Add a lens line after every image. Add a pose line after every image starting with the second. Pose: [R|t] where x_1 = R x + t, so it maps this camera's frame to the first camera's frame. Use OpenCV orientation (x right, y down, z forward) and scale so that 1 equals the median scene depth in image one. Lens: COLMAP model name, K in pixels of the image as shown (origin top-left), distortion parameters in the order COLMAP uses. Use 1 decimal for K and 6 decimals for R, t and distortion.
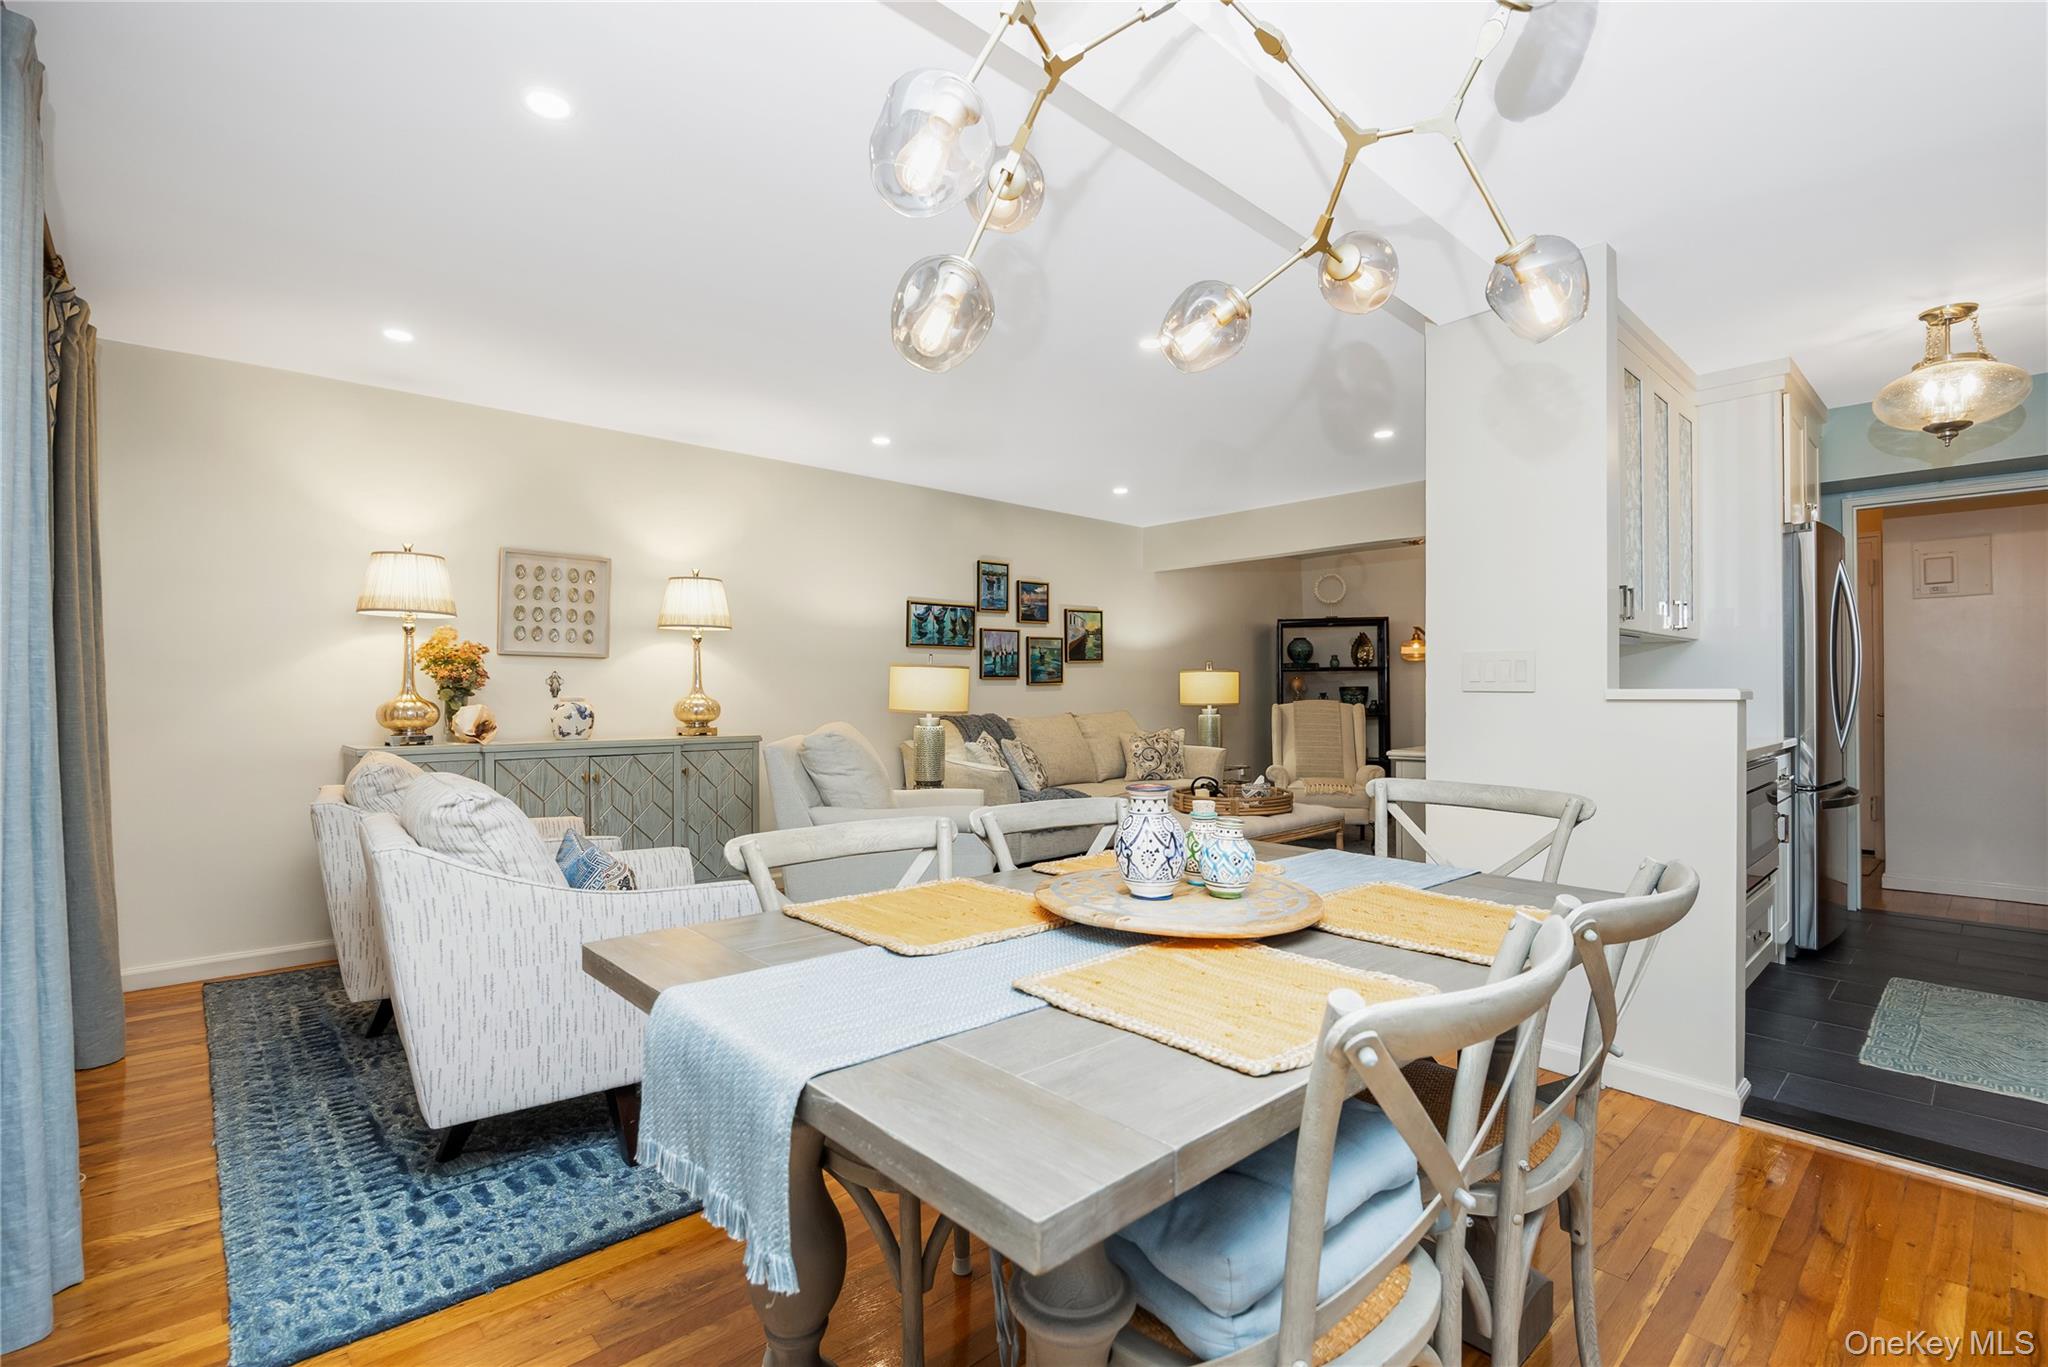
lens RADIAL K [[948.8, 0, 1024.0], [0, 948.8, 683.5], [0, 0, 1]] dist [-0.020094, -0.000169]
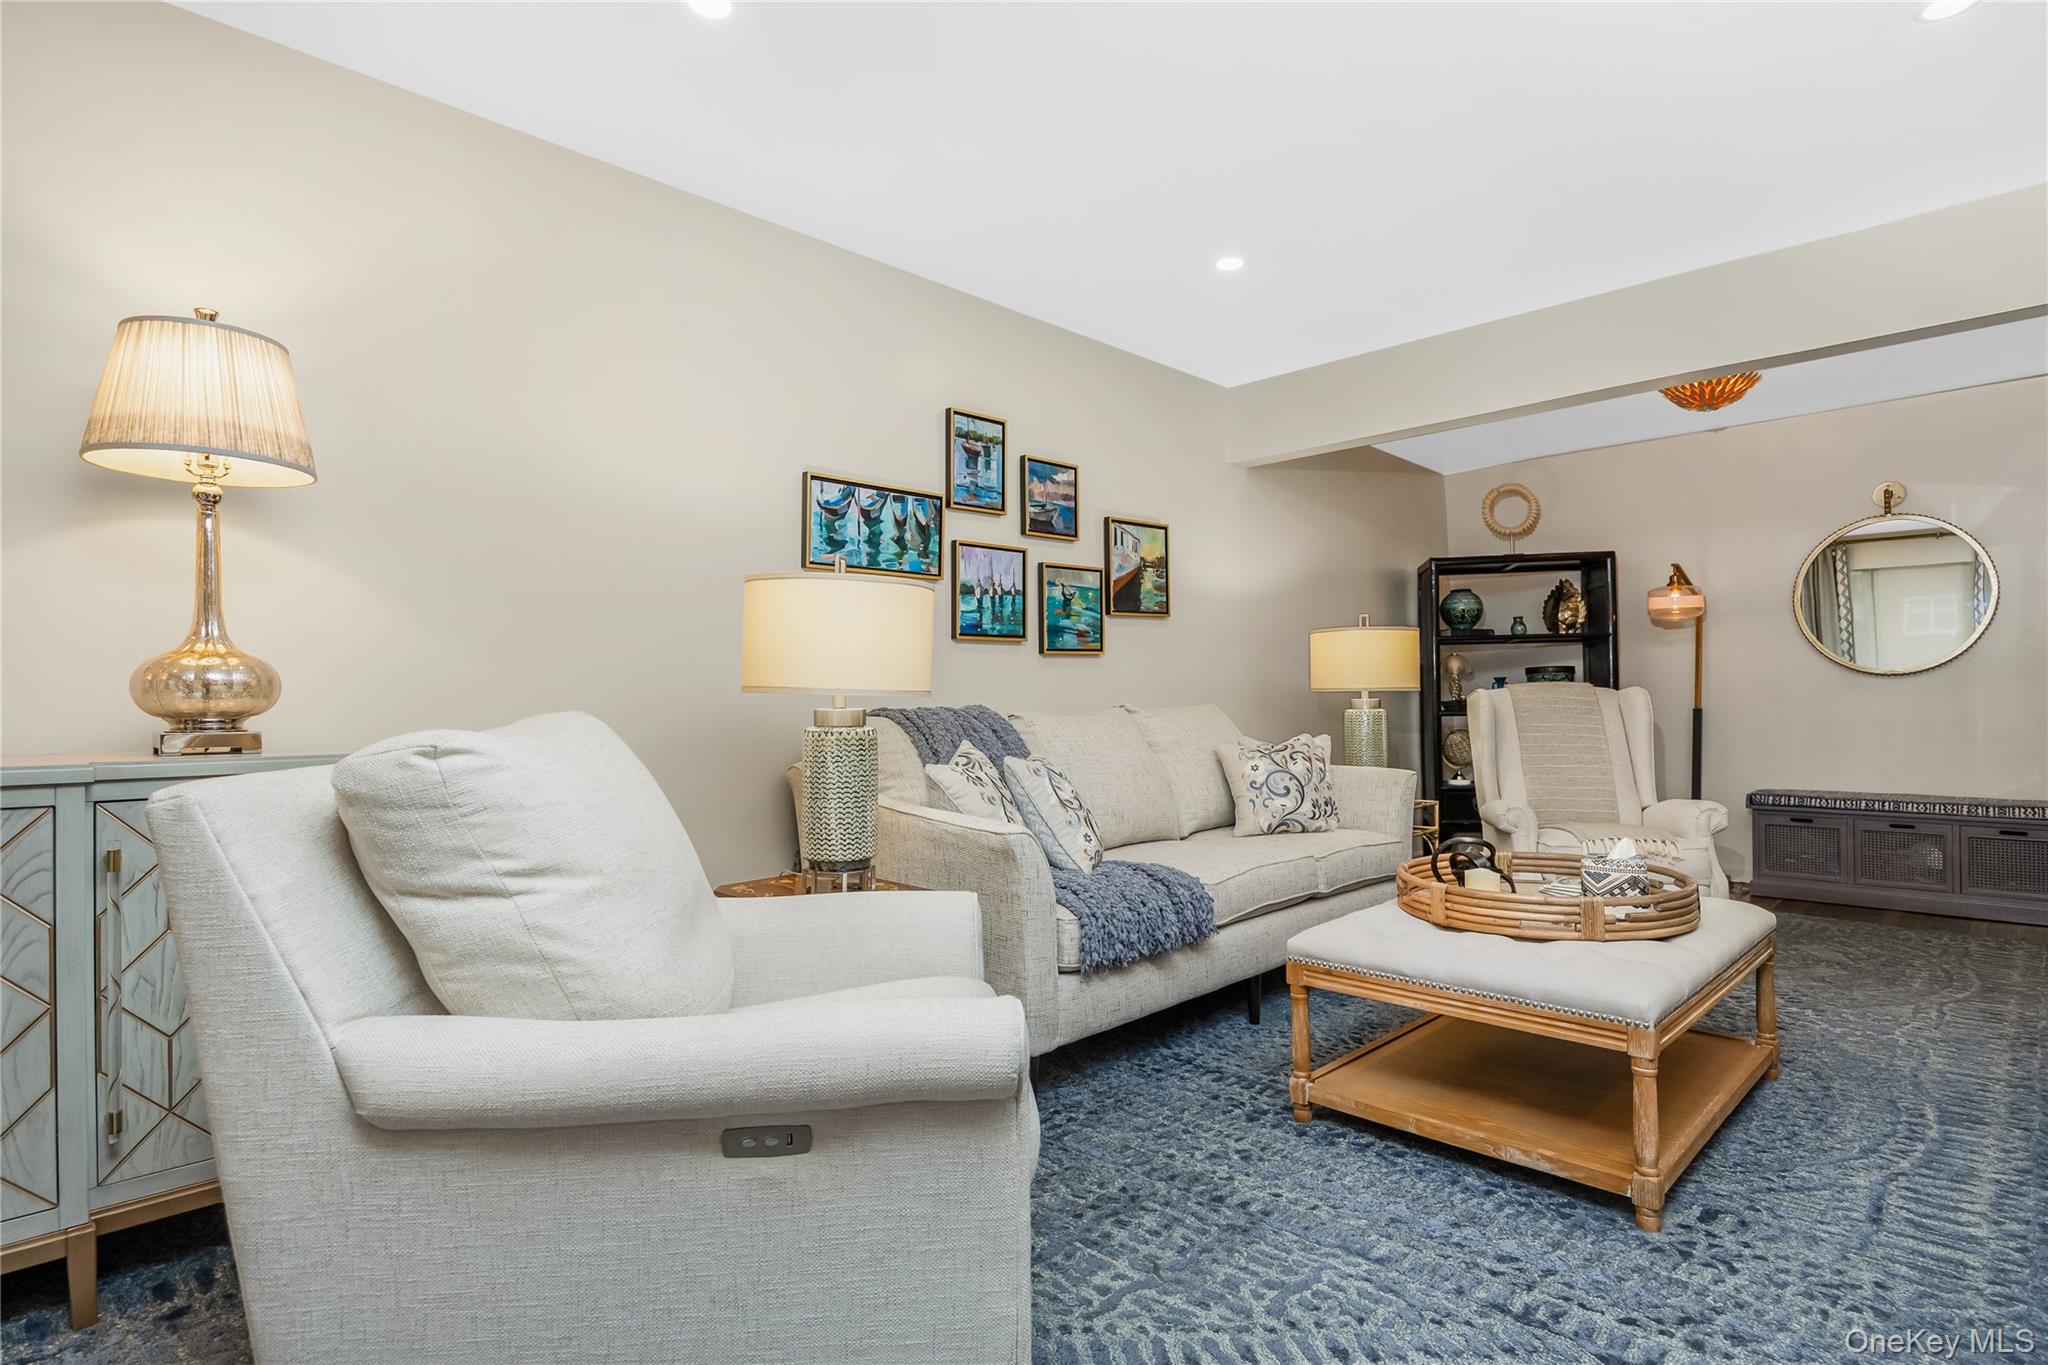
lens RADIAL K [[1046.9, 0, 1020.8], [0, 1046.9, 703.4], [0, 0, 1]] dist [-0.001181, -0.000085]
pose [[0.999481, -0.005298, 0.031768, -0.027324], [0.004929, 0.999920, 0.011661, 0.023158], [-0.031827, -0.011498, 0.999427, 0.426668]]
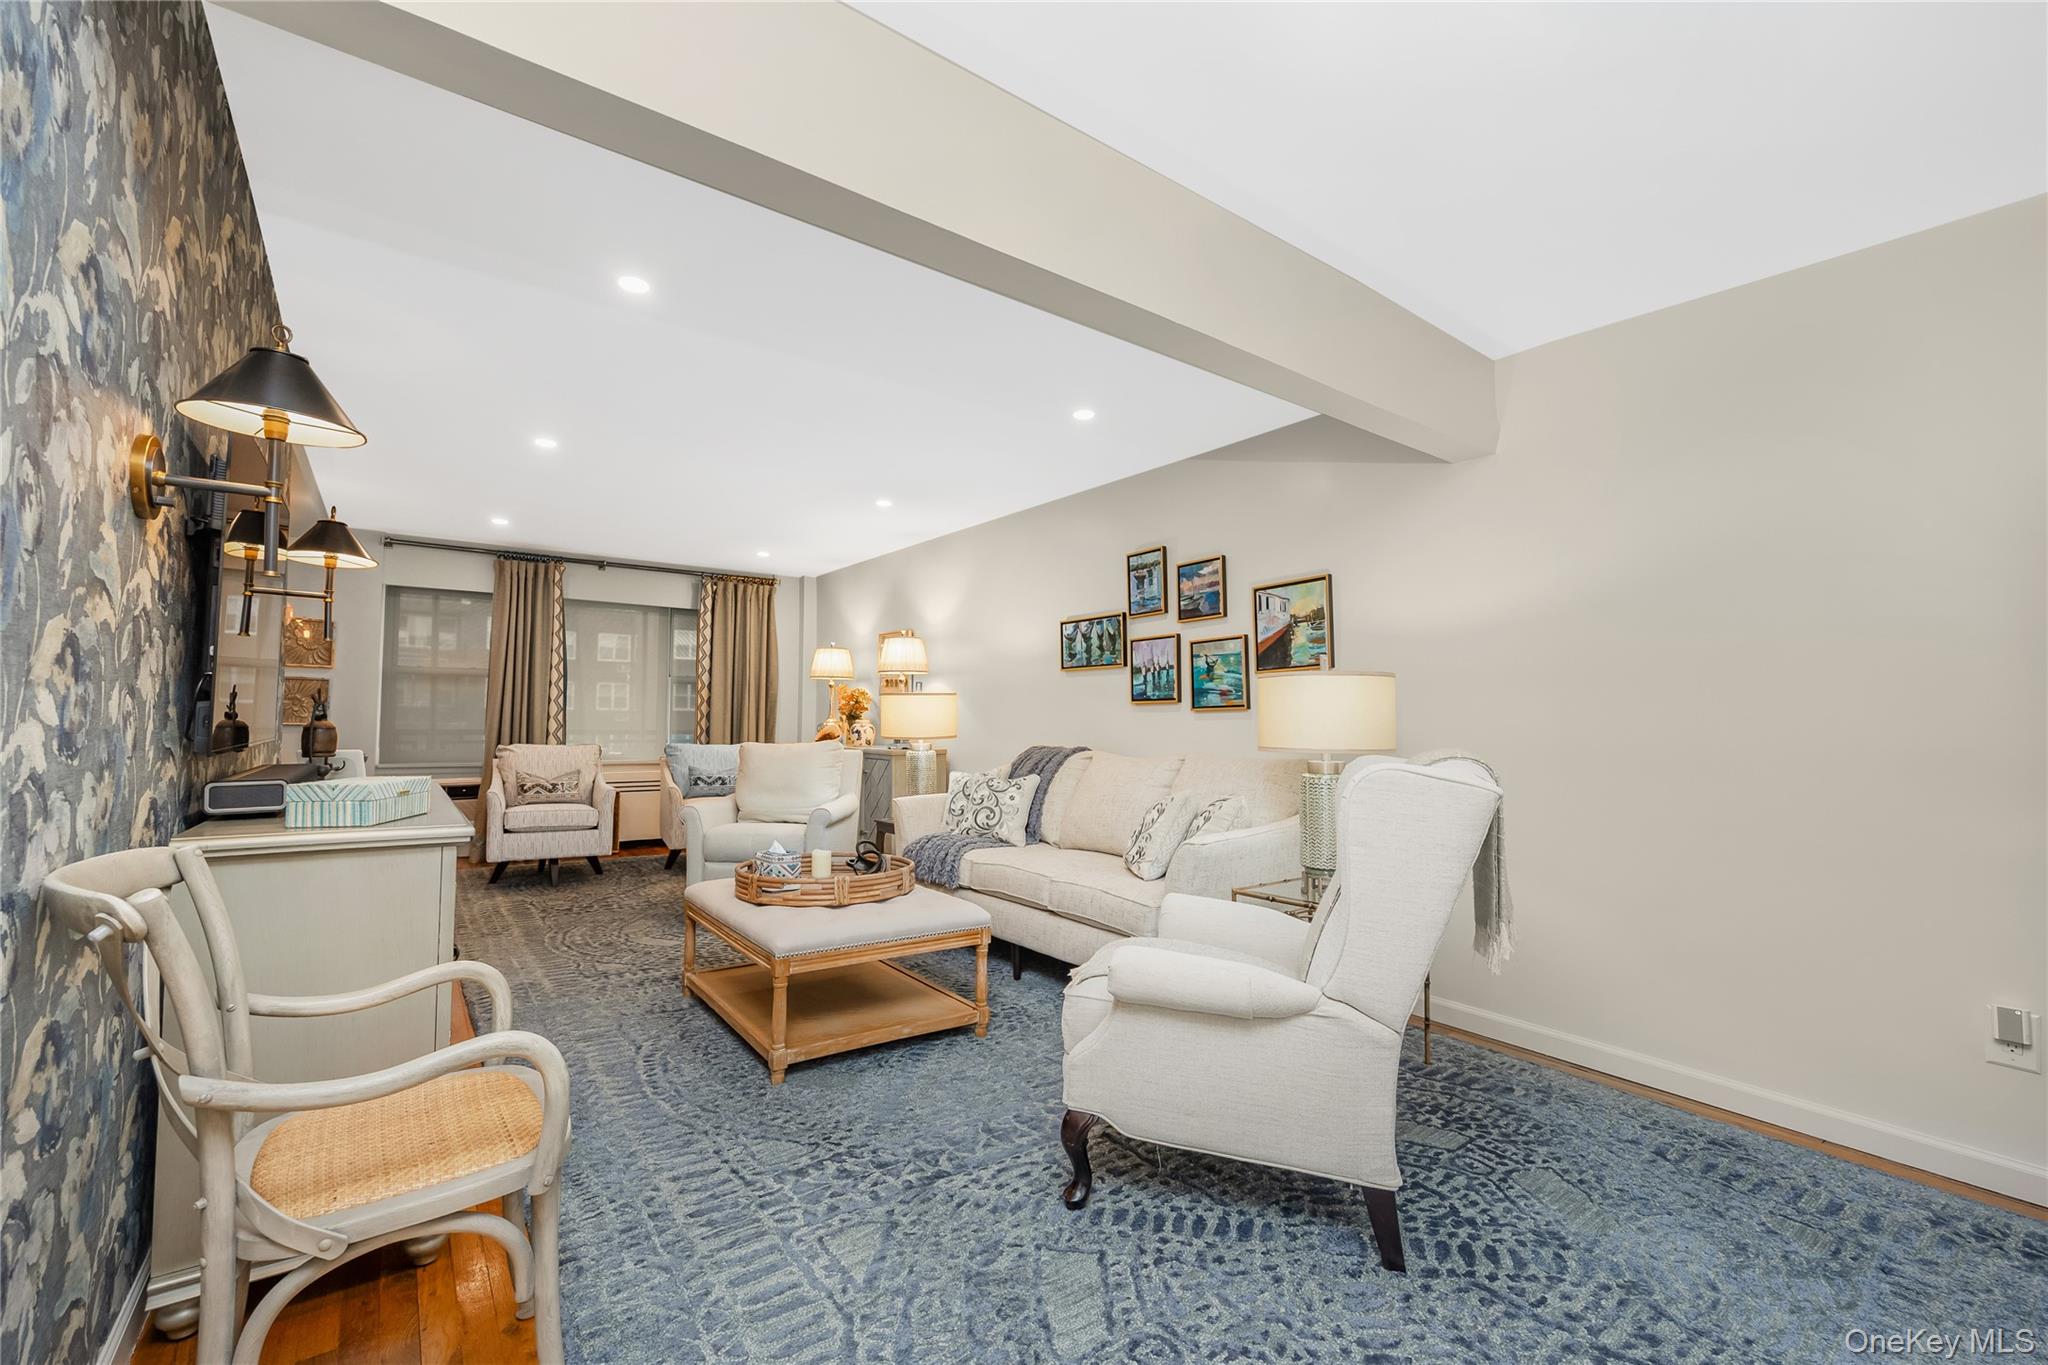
lens RADIAL K [[863.4, 0, 1024.0], [0, 863.4, 682.5], [0, 0, 1]] dist [-0.000551, -0.000344]
pose [[-0.122486, -0.039995, -0.991664, 0.666353], [0.003006, 0.999168, -0.040668, 0.006211], [0.992466, -0.007962, -0.122264, 0.987875]]
